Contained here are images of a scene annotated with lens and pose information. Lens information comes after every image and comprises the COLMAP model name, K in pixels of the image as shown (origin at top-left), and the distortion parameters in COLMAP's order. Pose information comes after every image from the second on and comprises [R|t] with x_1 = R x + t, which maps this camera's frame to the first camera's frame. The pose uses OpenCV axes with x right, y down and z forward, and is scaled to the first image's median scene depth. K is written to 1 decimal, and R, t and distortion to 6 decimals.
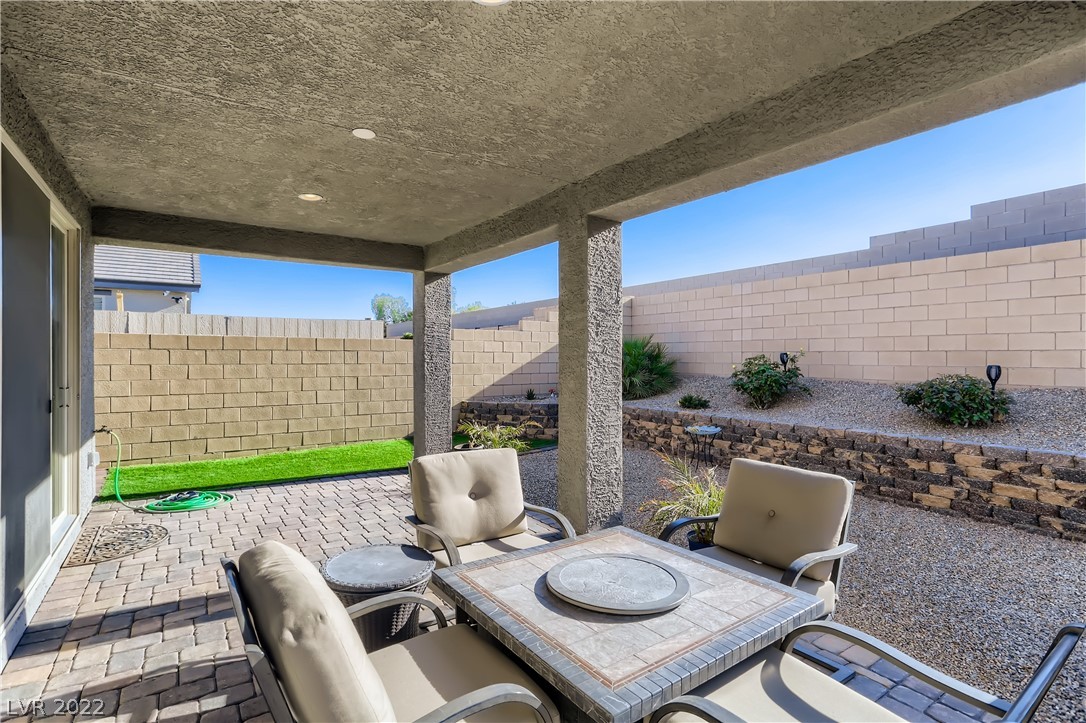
lens RADIAL K [[520.9, 0, 543.0], [0, 520.9, 361.5], [0, 0, 1]] dist [-0.018724, 0.000693]
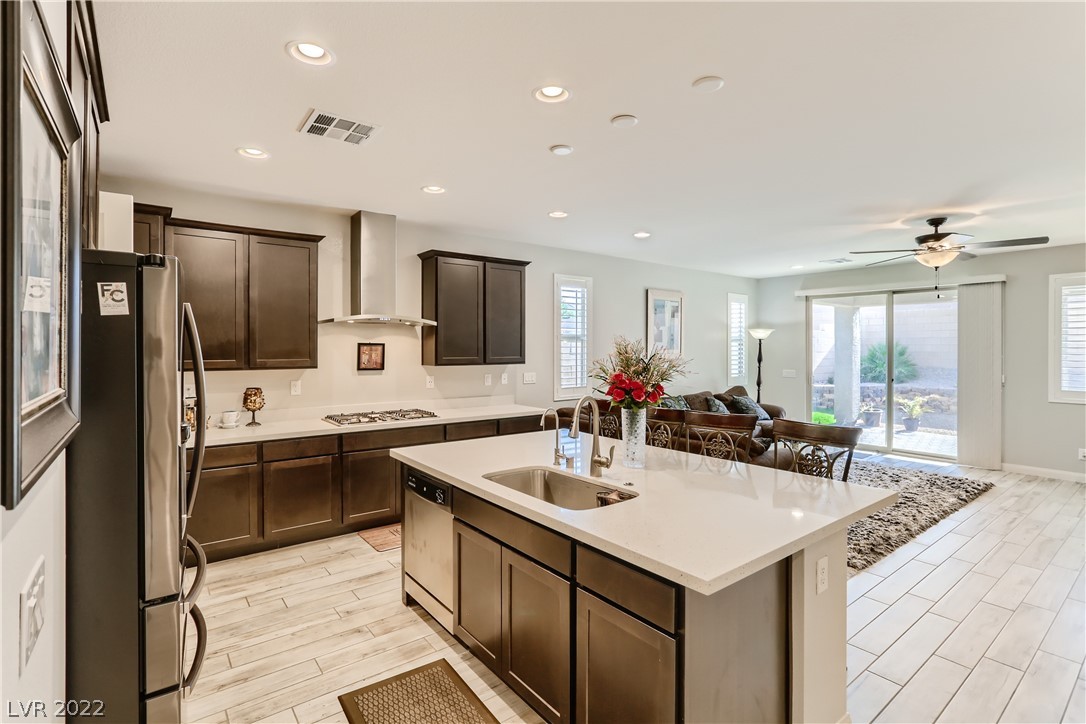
lens RADIAL K [[516.0, 0, 543.1], [0, 516.0, 349.1], [0, 0, 1]] dist [-0.038827, 0.022650]
pose [[0.998904, 0.001213, 0.046797, -1.726342], [-0.000937, 0.999982, -0.005925, -0.031042], [-0.046803, 0.005874, 0.998887, -0.803490]]
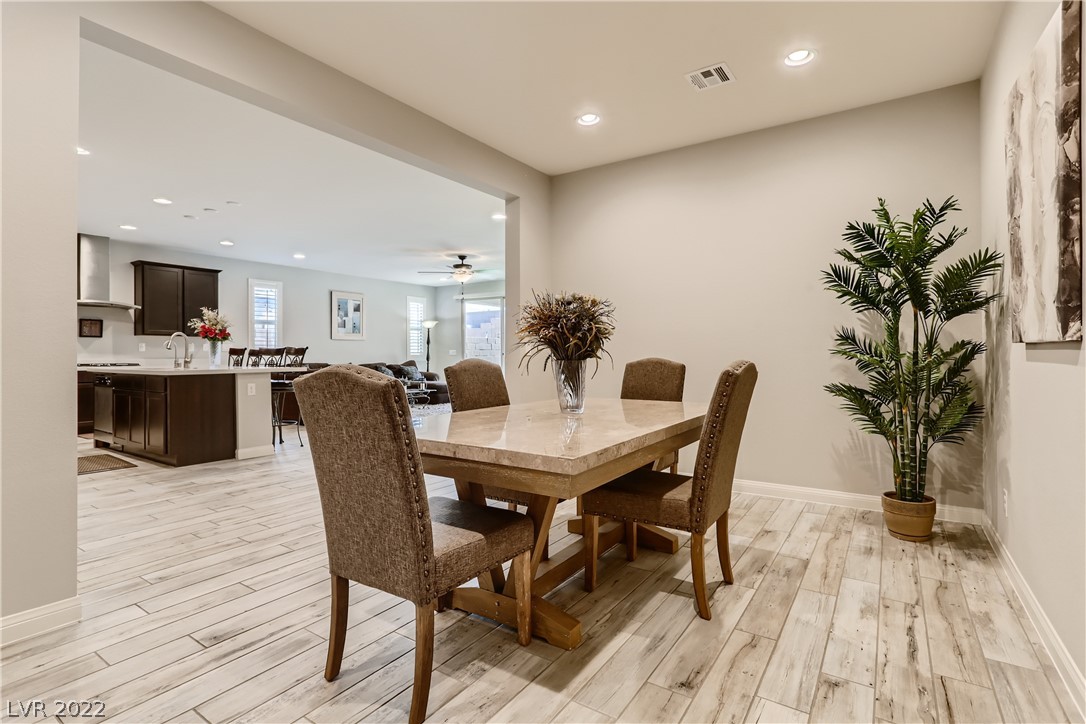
lens RADIAL K [[534.0, 0, 537.0], [0, 534.0, 355.2], [0, 0, 1]] dist [-0.000931, 0.000952]
pose [[0.938884, -0.003381, 0.344217, -1.330357], [0.006636, 0.999944, -0.008278, 0.076537], [-0.344169, 0.010056, 0.938854, -1.706253]]
